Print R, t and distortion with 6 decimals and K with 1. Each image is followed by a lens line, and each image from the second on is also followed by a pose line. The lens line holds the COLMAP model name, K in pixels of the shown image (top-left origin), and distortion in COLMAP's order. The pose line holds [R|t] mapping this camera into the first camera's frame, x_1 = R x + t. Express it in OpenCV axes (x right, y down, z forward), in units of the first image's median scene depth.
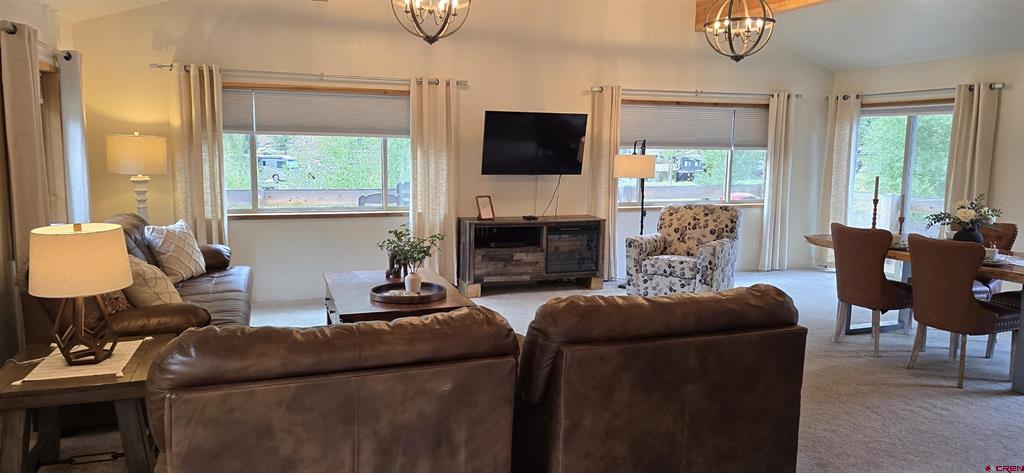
lens RADIAL K [[695.9, 0, 504.0], [0, 695.9, 234.0], [0, 0, 1]] dist [0.071593, -0.068679]
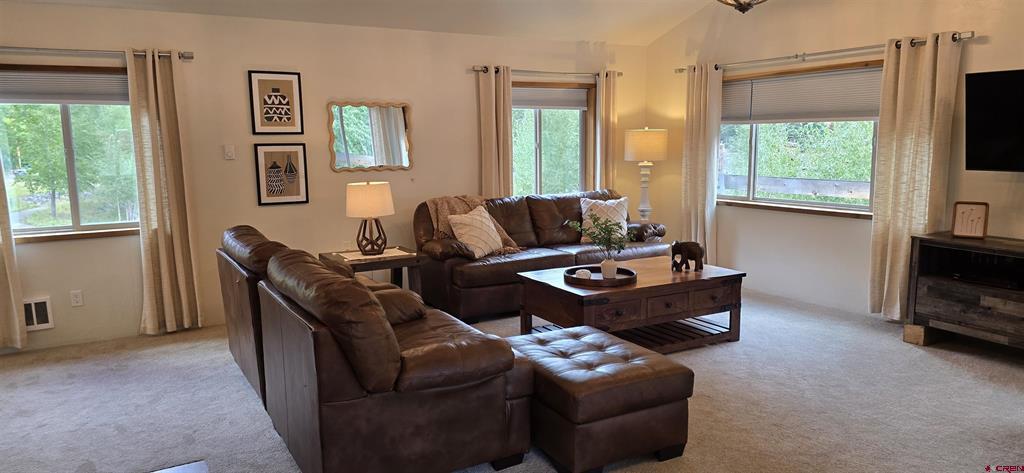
lens RADIAL K [[695.9, 0, 504.0], [0, 695.9, 234.0], [0, 0, 1]] dist [0.071593, -0.068679]
pose [[0.176561, 0.120684, -0.976863, 0.561205], [-0.106577, 0.988964, 0.102916, -0.047593], [0.978503, 0.085940, 0.187475, 0.445423]]
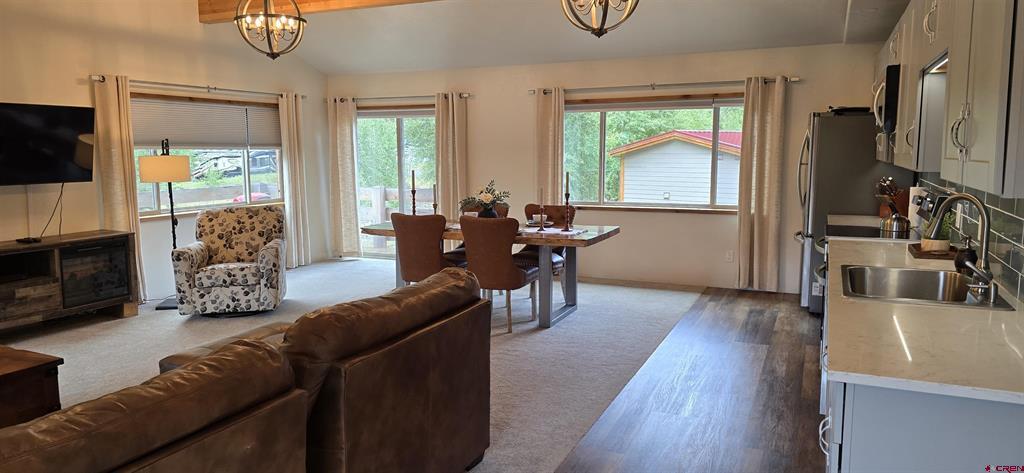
lens RADIAL K [[695.9, 0, 504.0], [0, 695.9, 234.0], [0, 0, 1]] dist [0.071593, -0.068679]
pose [[0.700848, -0.104751, 0.705577, -0.150187], [0.106179, 0.993459, 0.042022, -0.007994], [-0.705364, 0.045466, 0.707386, 0.078353]]
